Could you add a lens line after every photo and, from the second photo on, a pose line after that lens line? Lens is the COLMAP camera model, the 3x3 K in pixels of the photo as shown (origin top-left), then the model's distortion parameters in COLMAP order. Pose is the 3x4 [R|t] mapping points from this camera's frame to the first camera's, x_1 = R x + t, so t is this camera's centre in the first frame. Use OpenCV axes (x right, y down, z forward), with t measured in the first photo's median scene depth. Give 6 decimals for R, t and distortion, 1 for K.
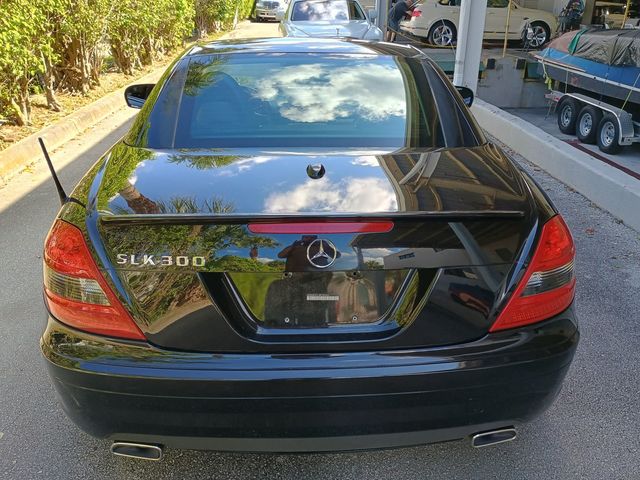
lens RADIAL K [[554.3, 0, 320.0], [0, 554.3, 240.0], [0, 0, 1]] dist [0.086167, -0.172128]
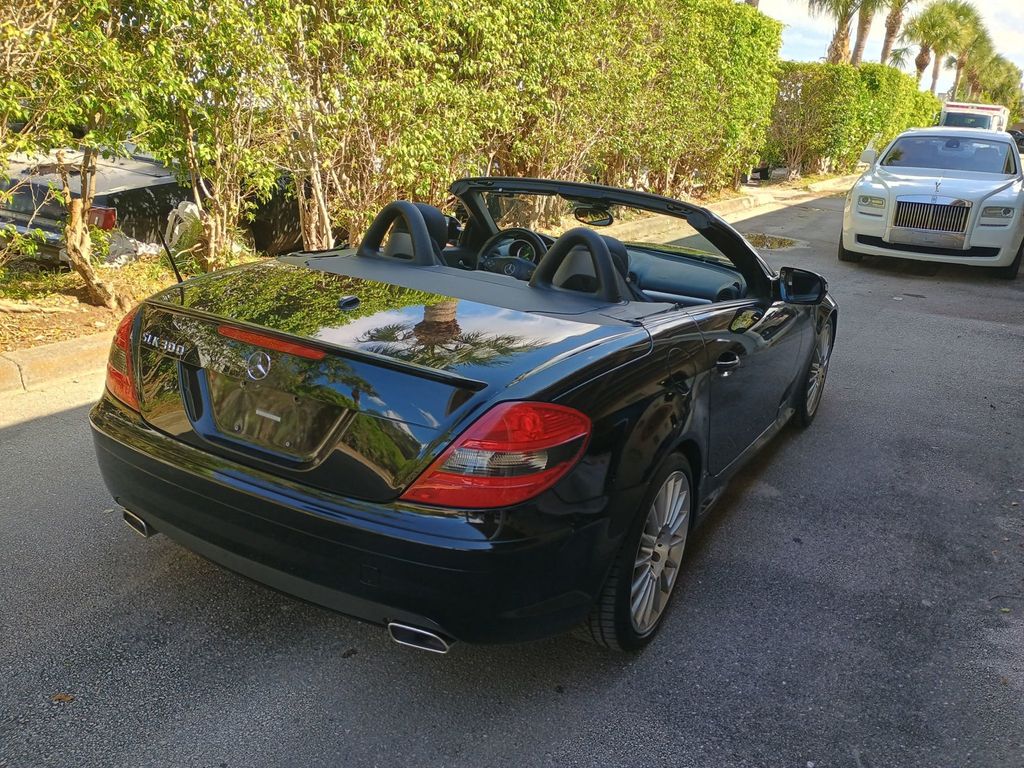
lens RADIAL K [[886.8, 0, 512.0], [0, 886.8, 384.0], [0, 0, 1]] dist [0.086167, -0.172128]
pose [[0.841121, 0.213833, -0.496780, 0.249440], [-0.270095, 0.961860, -0.043288, -0.000298], [0.468577, 0.170589, 0.866796, -0.045849]]
